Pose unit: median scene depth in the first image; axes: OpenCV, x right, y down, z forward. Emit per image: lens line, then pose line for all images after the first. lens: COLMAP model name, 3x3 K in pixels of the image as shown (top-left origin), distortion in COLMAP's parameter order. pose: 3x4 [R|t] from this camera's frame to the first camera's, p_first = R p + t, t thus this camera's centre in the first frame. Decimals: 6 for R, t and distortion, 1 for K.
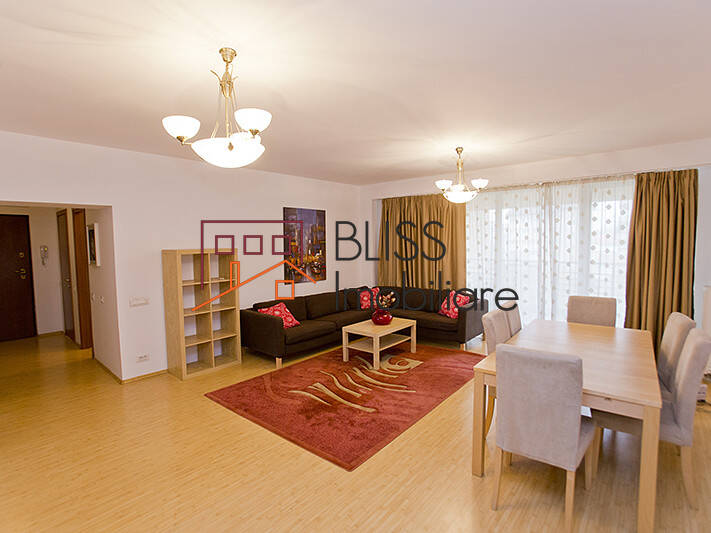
lens RADIAL K [[365.5, 0, 352.4], [0, 365.5, 265.4], [0, 0, 1]] dist [-0.074223, 0.031058]
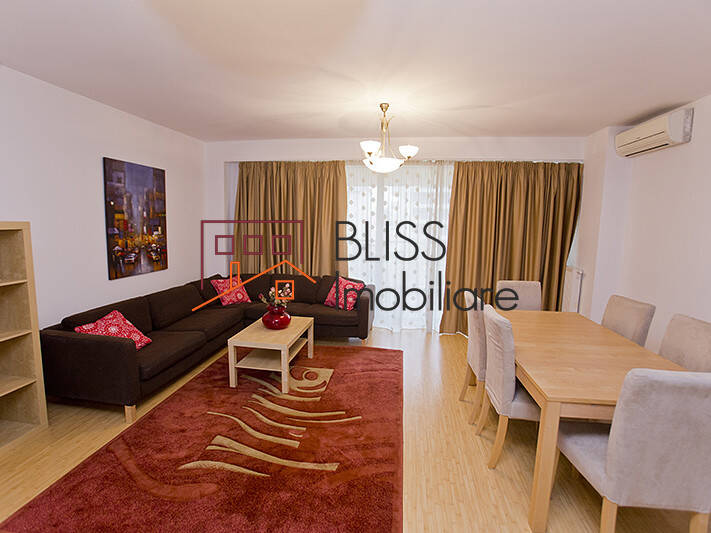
lens RADIAL K [[365.5, 0, 352.4], [0, 365.5, 265.4], [0, 0, 1]] dist [-0.074223, 0.031058]
pose [[0.850473, -0.034061, 0.524914, -0.187584], [0.002109, 0.998114, 0.061349, -0.013506], [-0.526014, -0.051069, 0.848941, 0.311219]]
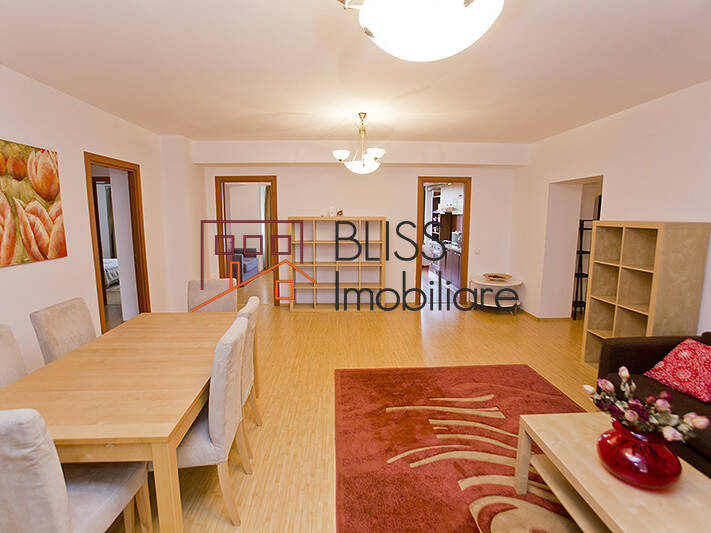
lens RADIAL K [[365.5, 0, 352.4], [0, 365.5, 265.4], [0, 0, 1]] dist [-0.074223, 0.031058]
pose [[-0.737101, 0.107655, -0.667153, 0.475911], [-0.032485, 0.980444, 0.194101, -0.072992], [0.675002, 0.164745, -0.719188, 1.091420]]
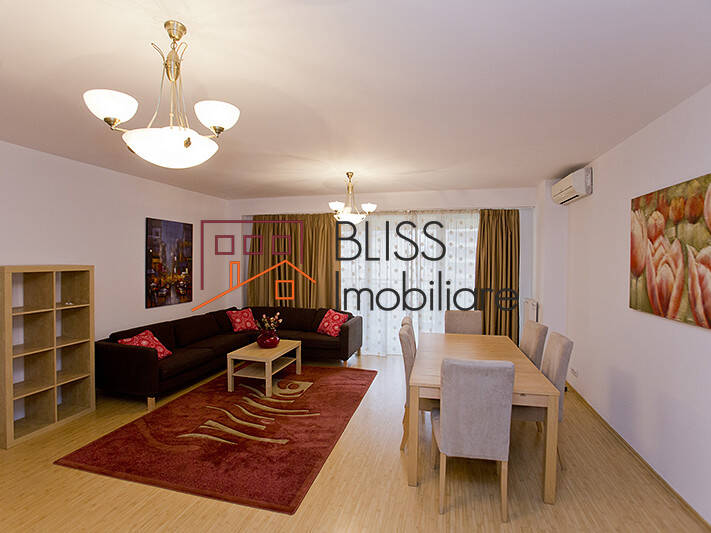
lens RADIAL K [[364.7, 0, 350.8], [0, 364.7, 265.0], [0, 0, 1]] dist [-0.077981, 0.037827]
pose [[0.903127, 0.013426, 0.429163, -0.141218], [0.008356, 0.998772, -0.048830, -0.004877], [-0.429292, 0.047686, 0.901906, 0.053432]]
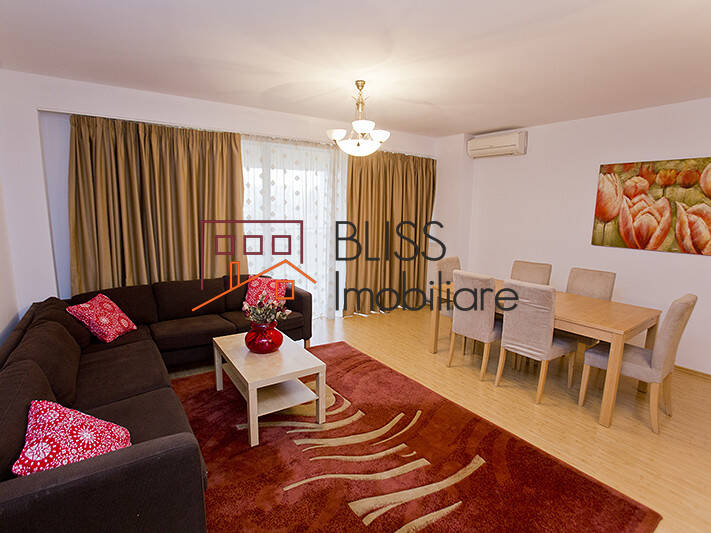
lens RADIAL K [[365.5, 0, 352.4], [0, 365.5, 265.4], [0, 0, 1]] dist [-0.074223, 0.031058]
pose [[0.267198, -0.133379, 0.954367, -0.436856], [0.040178, 0.991056, 0.127258, -0.041003], [-0.962804, 0.004342, 0.270167, 0.761412]]
